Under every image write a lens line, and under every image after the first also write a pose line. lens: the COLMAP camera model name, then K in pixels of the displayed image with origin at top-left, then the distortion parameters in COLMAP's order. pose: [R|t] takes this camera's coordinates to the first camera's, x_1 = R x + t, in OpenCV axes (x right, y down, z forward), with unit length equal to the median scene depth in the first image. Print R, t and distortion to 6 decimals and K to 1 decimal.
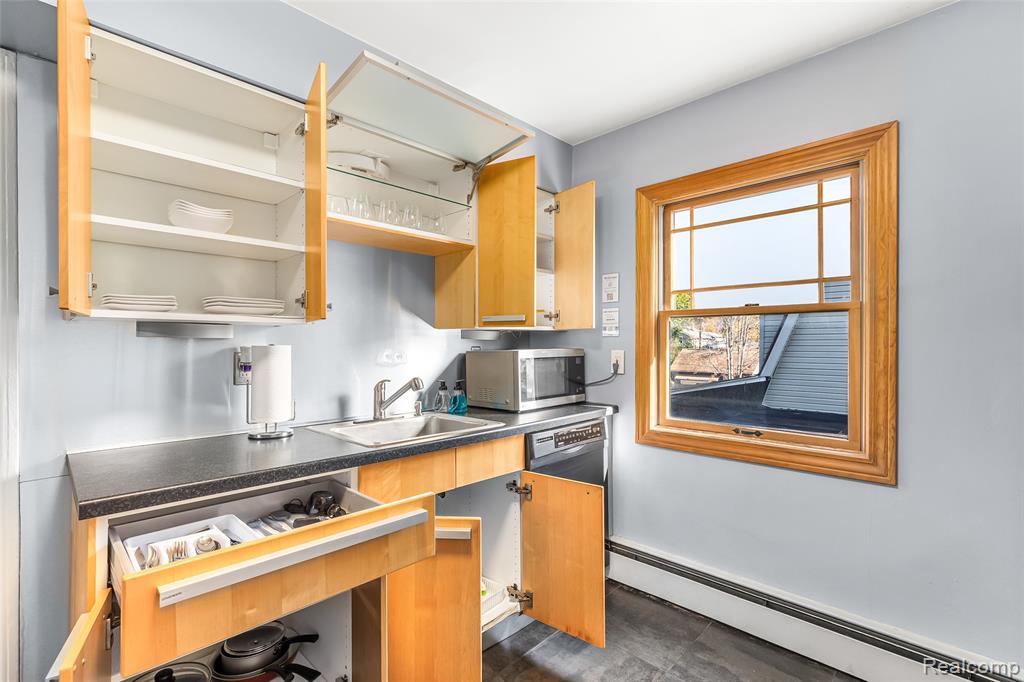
lens RADIAL K [[458.7, 0, 511.0], [0, 458.7, 342.2], [0, 0, 1]] dist [-0.000841, -0.000838]
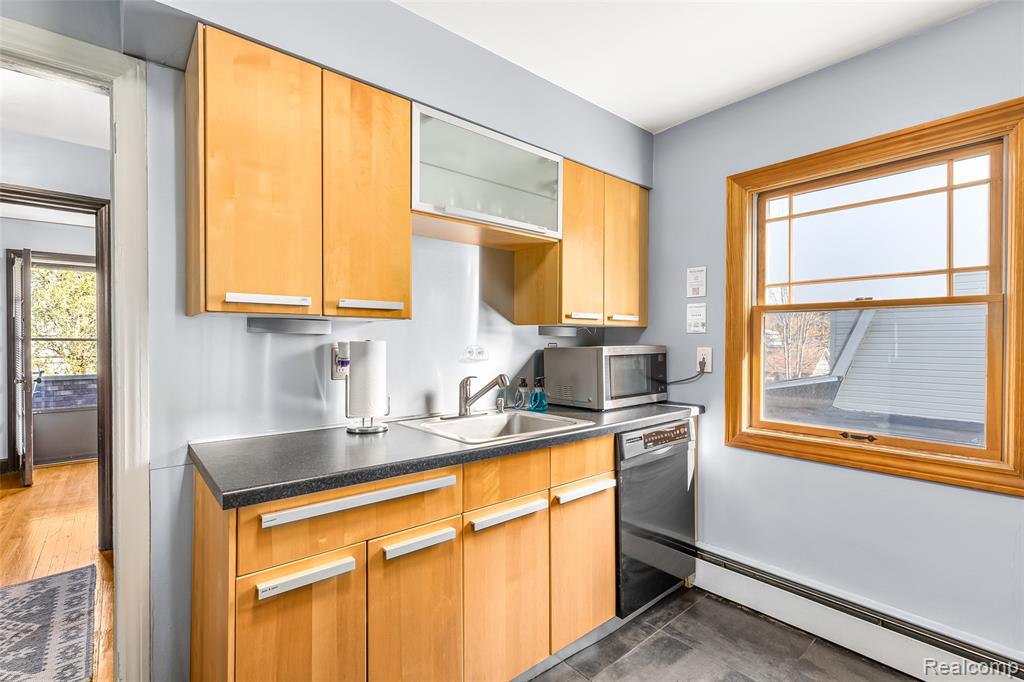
lens RADIAL K [[458.7, 0, 511.0], [0, 458.7, 342.2], [0, 0, 1]] dist [-0.000841, -0.000838]
pose [[0.995605, 0.003088, -0.093598, -0.087436], [-0.002442, 0.999972, 0.007014, 0.001049], [0.093617, -0.006755, 0.995585, 0.016377]]
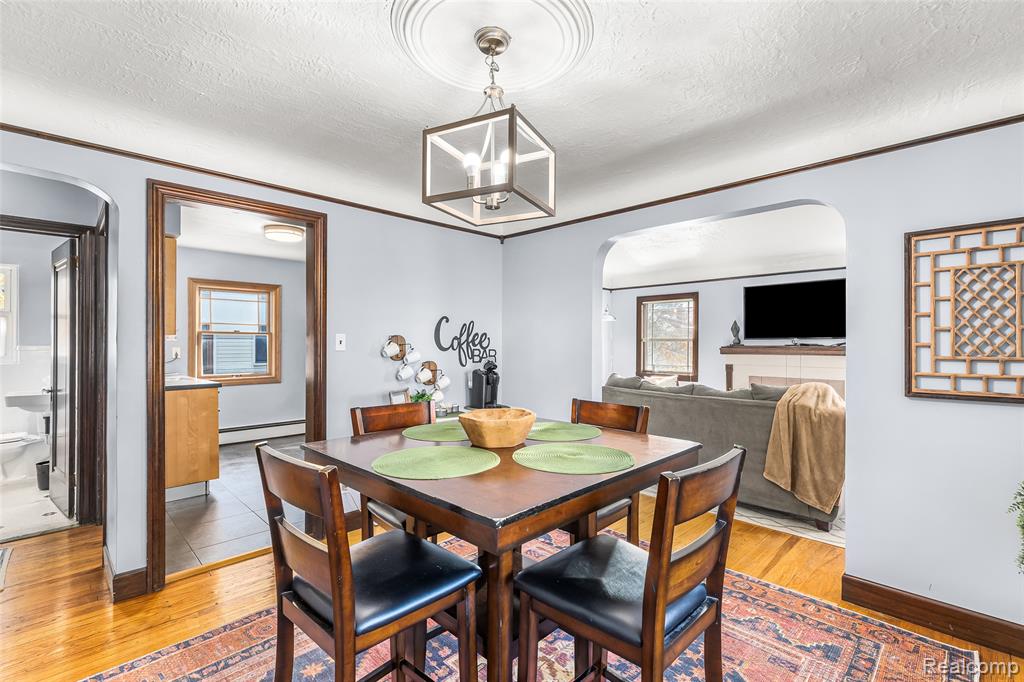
lens RADIAL K [[469.4, 0, 523.3], [0, 469.4, 343.7], [0, 0, 1]] dist [0.005692, 0.000115]
pose [[0.001891, 0.000886, 0.999998, -2.270191], [-0.002127, 0.999997, -0.000882, -0.003310], [-0.999996, -0.002126, 0.001893, -0.751368]]
